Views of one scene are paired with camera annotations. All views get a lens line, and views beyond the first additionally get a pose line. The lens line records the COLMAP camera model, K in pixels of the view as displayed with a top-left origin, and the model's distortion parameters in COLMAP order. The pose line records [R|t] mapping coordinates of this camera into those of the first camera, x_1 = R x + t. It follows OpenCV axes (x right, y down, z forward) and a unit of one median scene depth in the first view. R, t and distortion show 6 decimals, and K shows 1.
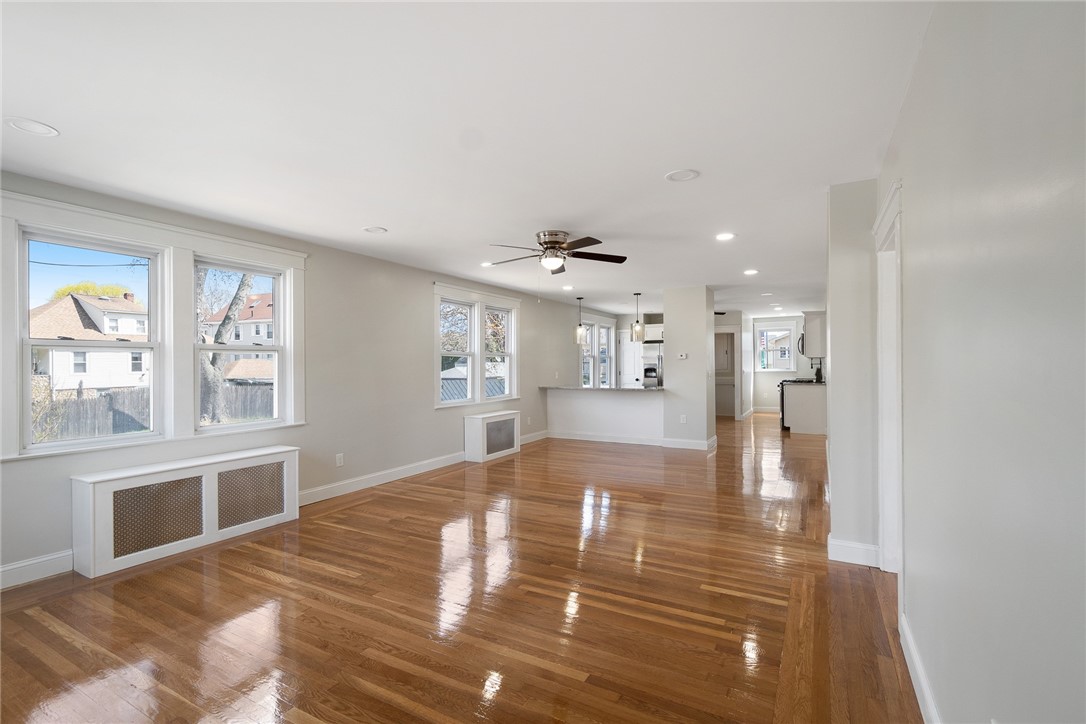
lens RADIAL K [[497.7, 0, 543.4], [0, 497.7, 359.3], [0, 0, 1]] dist [0.002920, 0.000113]
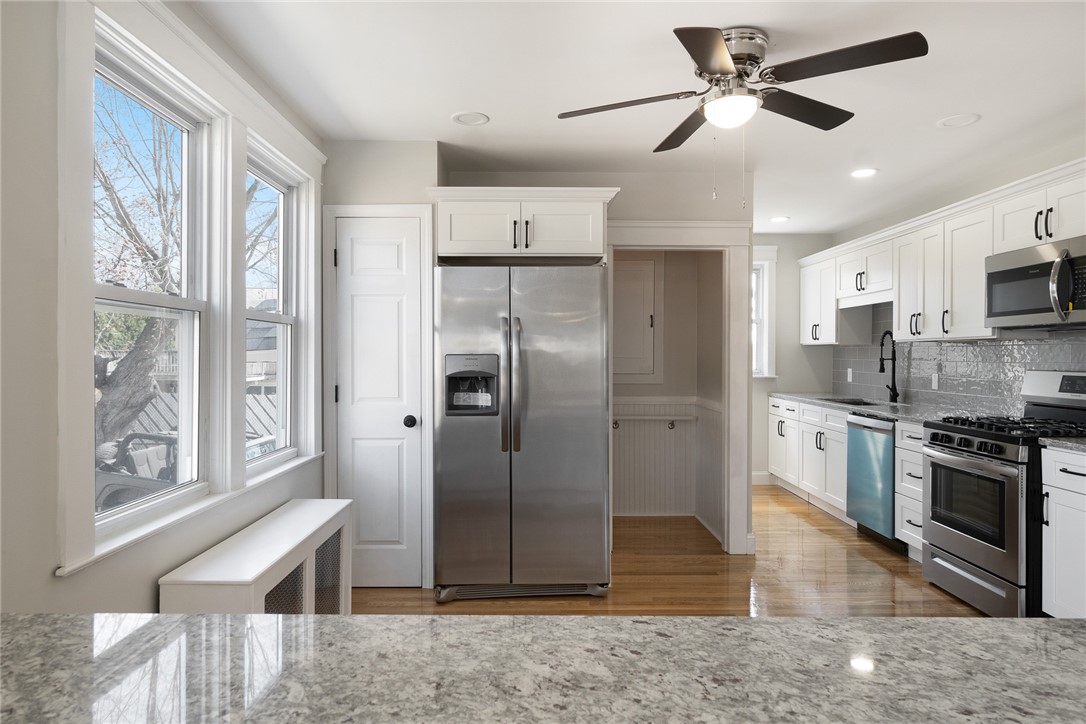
lens RADIAL K [[670.1, 0, 539.8], [0, 670.1, 358.6], [0, 0, 1]] dist [0.006119, 0.001735]
pose [[0.877448, 0.010810, 0.479550, 0.081022], [-0.020551, 0.999675, 0.015067, 0.004765], [-0.479232, -0.023076, 0.877385, 0.635525]]
